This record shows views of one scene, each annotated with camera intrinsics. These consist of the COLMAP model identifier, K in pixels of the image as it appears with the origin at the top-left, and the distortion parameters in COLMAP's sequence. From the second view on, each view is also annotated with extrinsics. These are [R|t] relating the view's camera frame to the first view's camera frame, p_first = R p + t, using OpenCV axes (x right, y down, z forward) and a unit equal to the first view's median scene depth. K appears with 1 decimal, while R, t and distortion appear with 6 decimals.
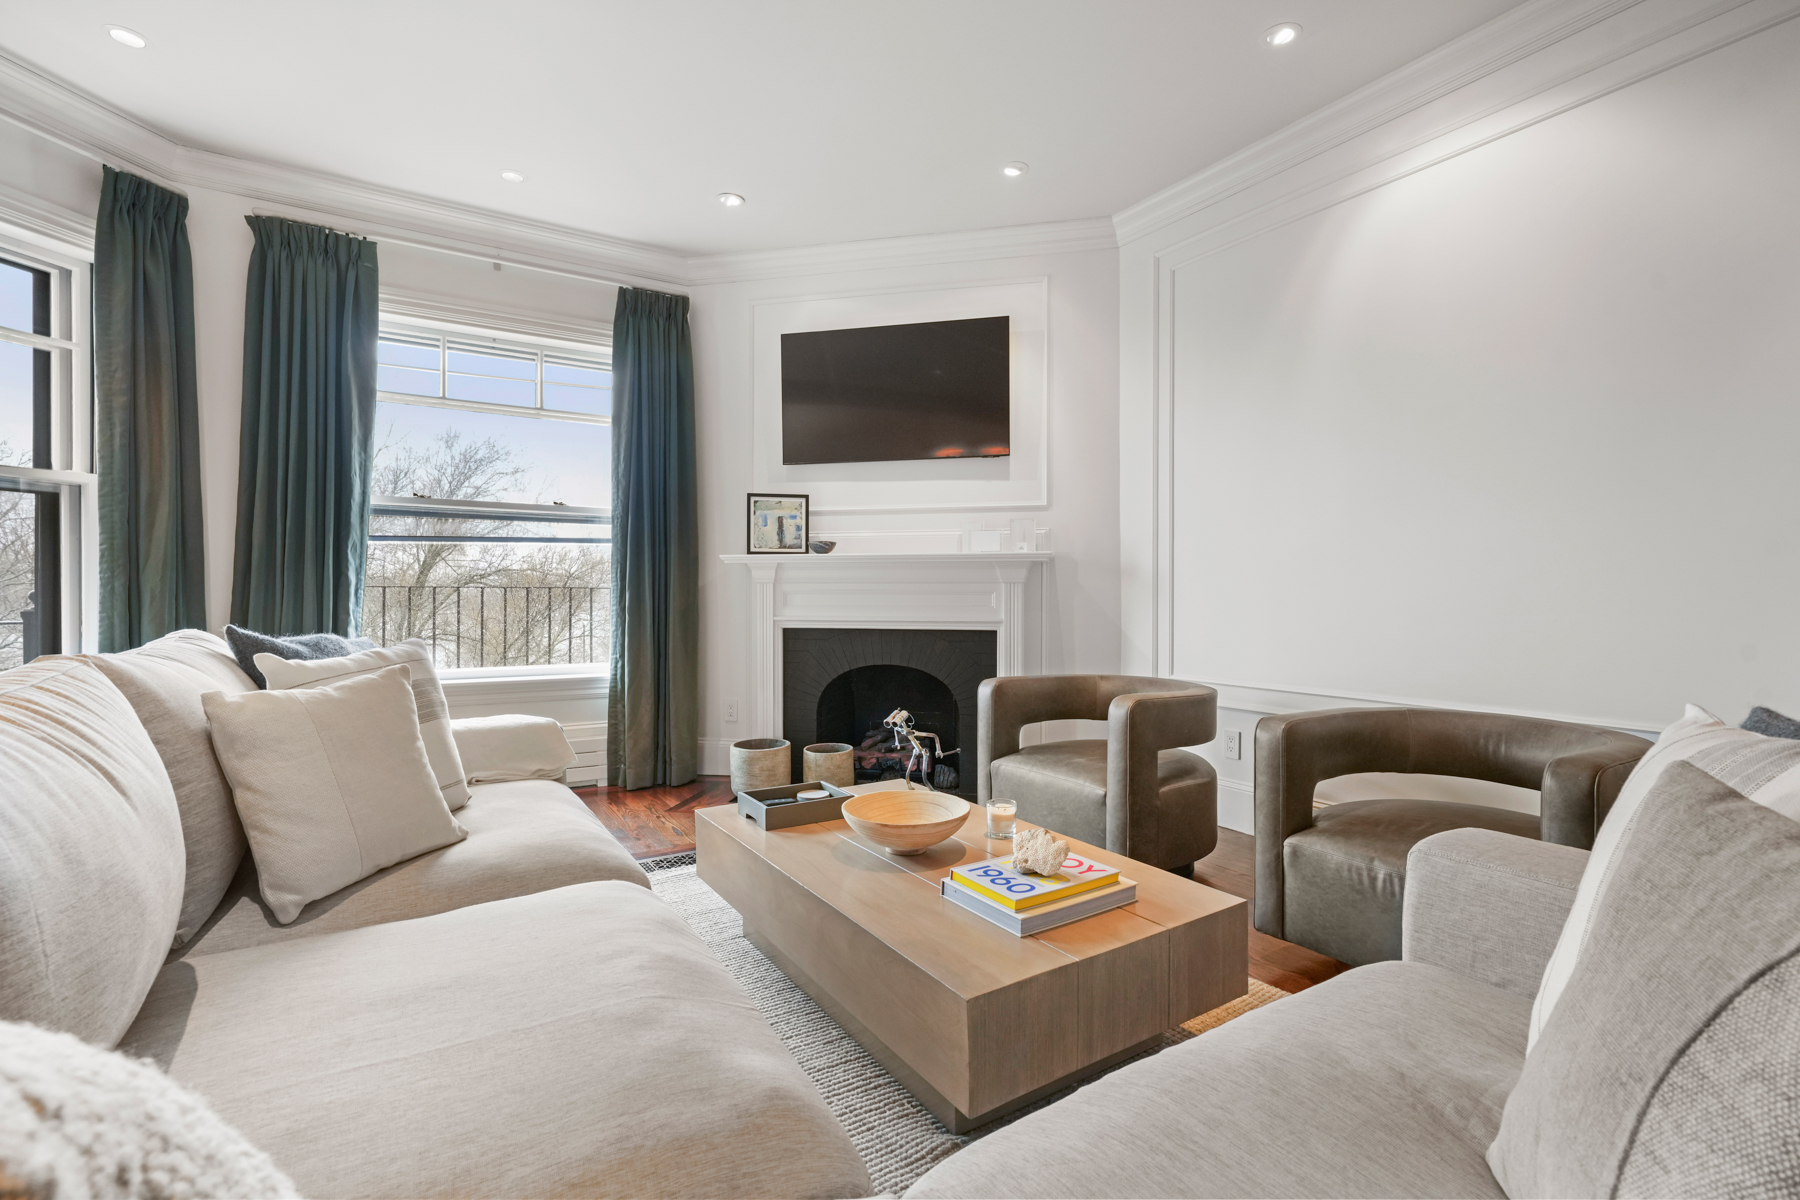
lens RADIAL K [[839.9, 0, 909.9], [0, 839.9, 595.9], [0, 0, 1]] dist [0.004597, -0.000617]
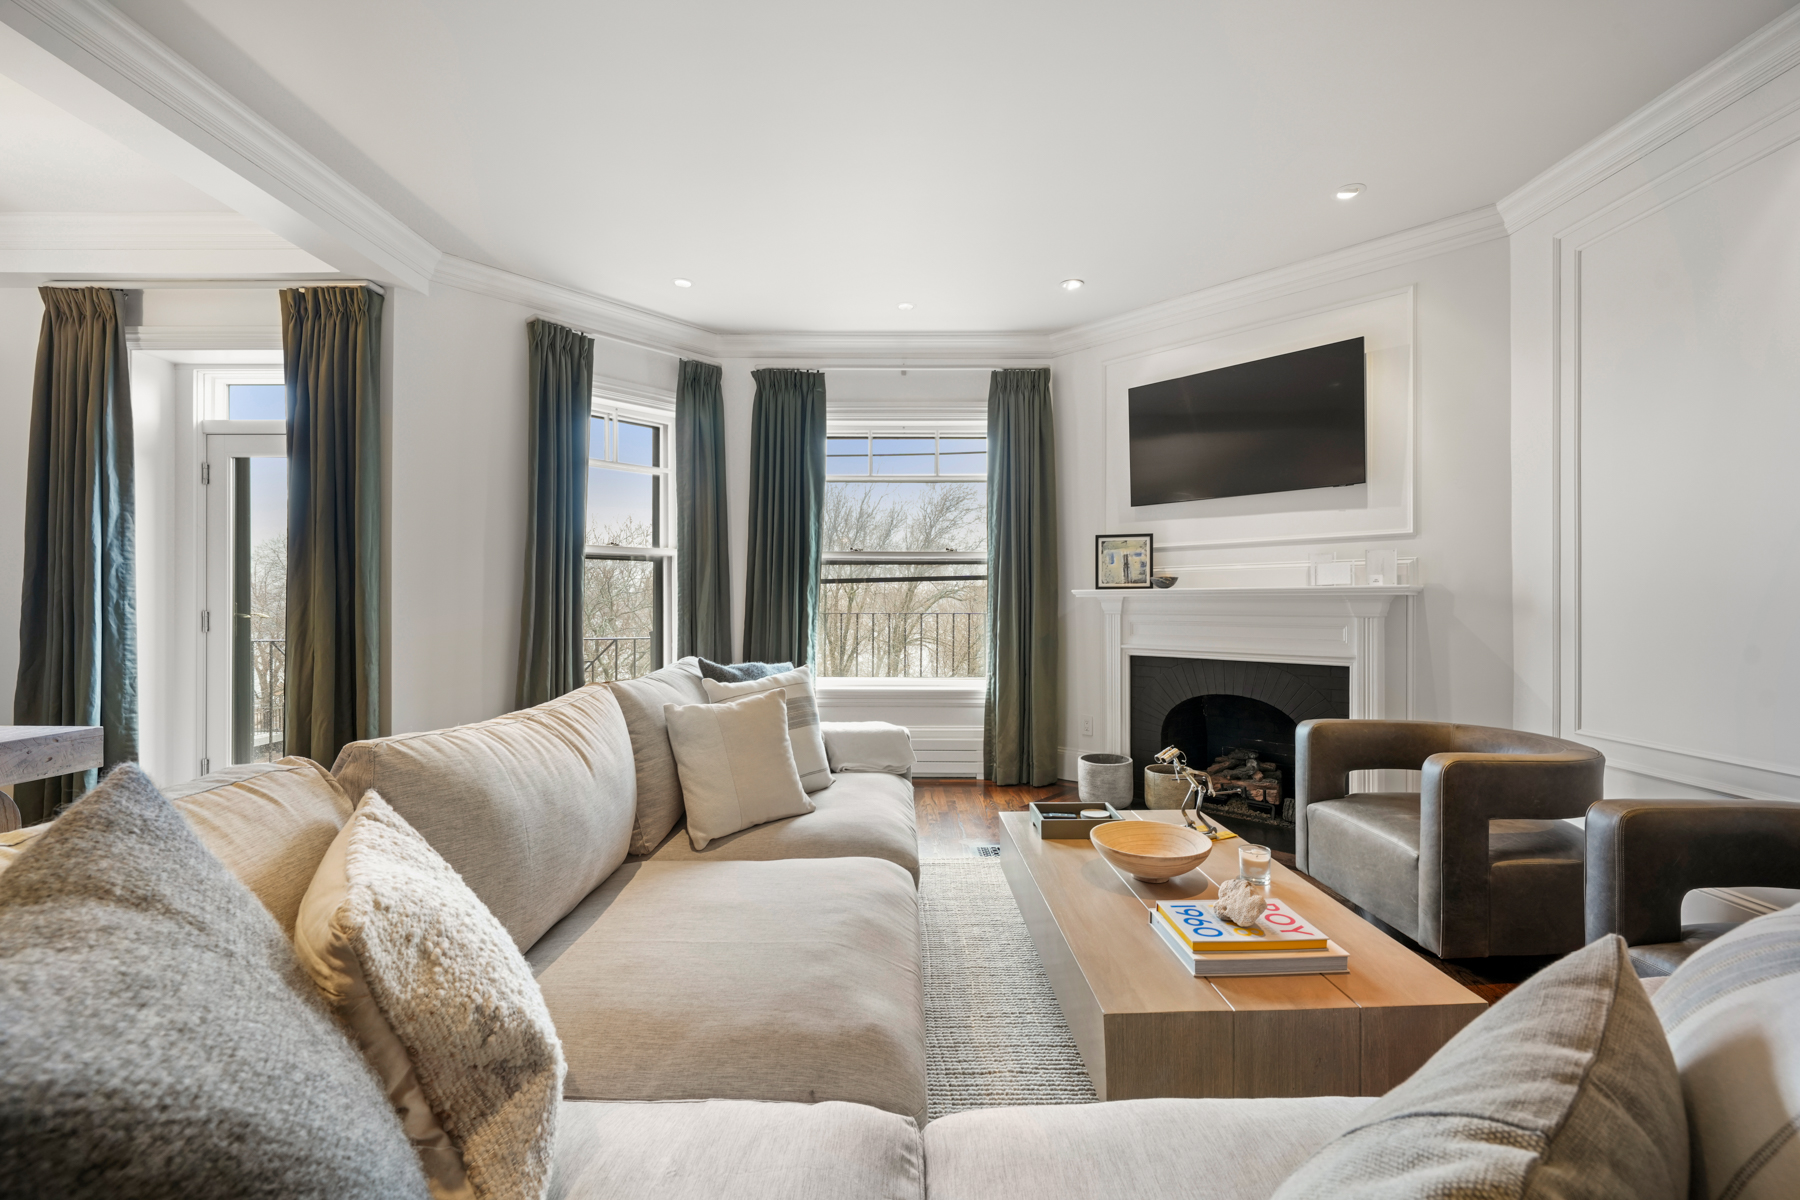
lens RADIAL K [[771.9, 0, 893.7], [0, 771.9, 601.8], [0, 0, 1]] dist [0.001131, -0.000356]
pose [[0.845587, -0.002259, -0.533833, 0.146297], [0.000997, 0.999996, -0.002652, -0.033714], [0.533837, 0.001711, 0.845586, -0.024604]]
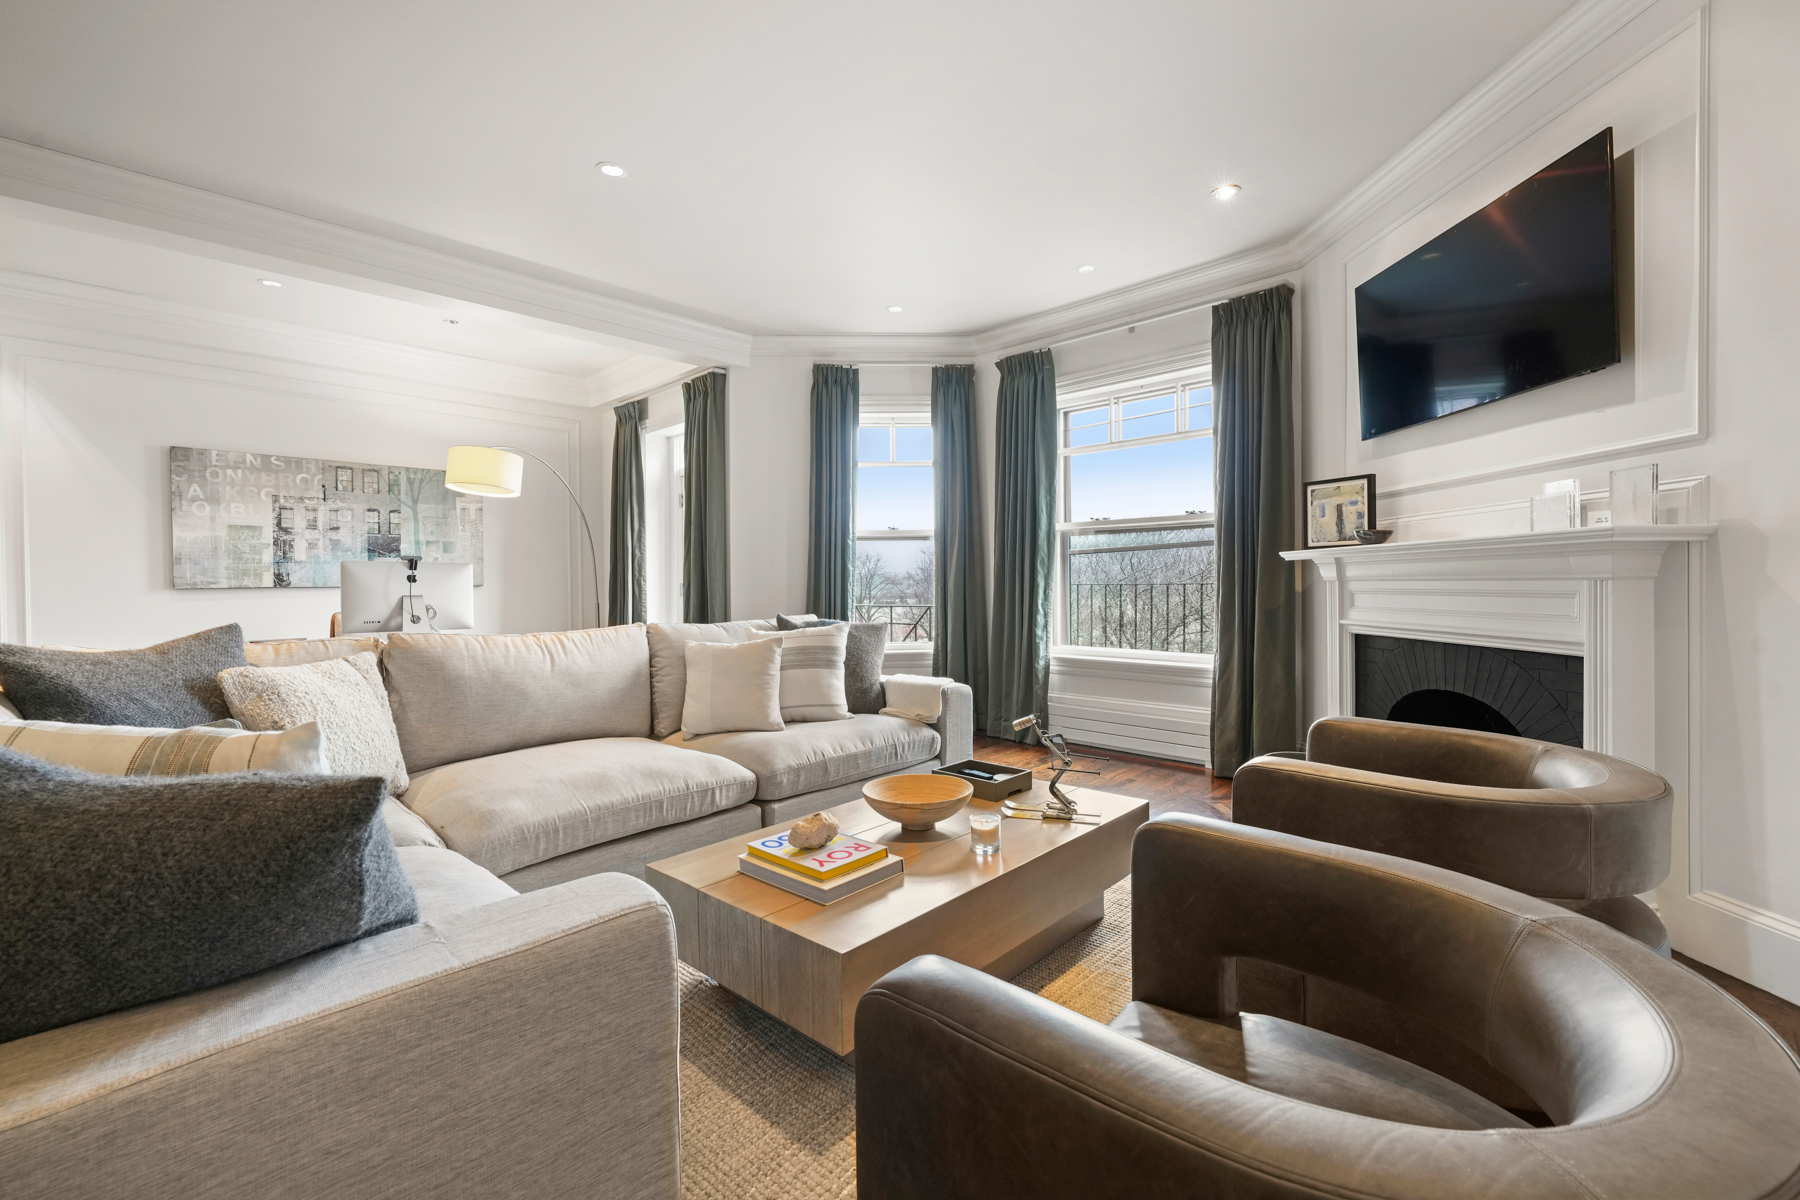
lens RADIAL K [[771.9, 0, 884.3], [0, 771.9, 591.7], [0, 0, 1]] dist [0.001131, -0.000356]
pose [[0.221243, 0.005548, -0.975203, 0.586092], [0.008383, 0.999936, 0.007590, -0.016322], [0.975183, -0.009854, 0.221182, 0.414657]]
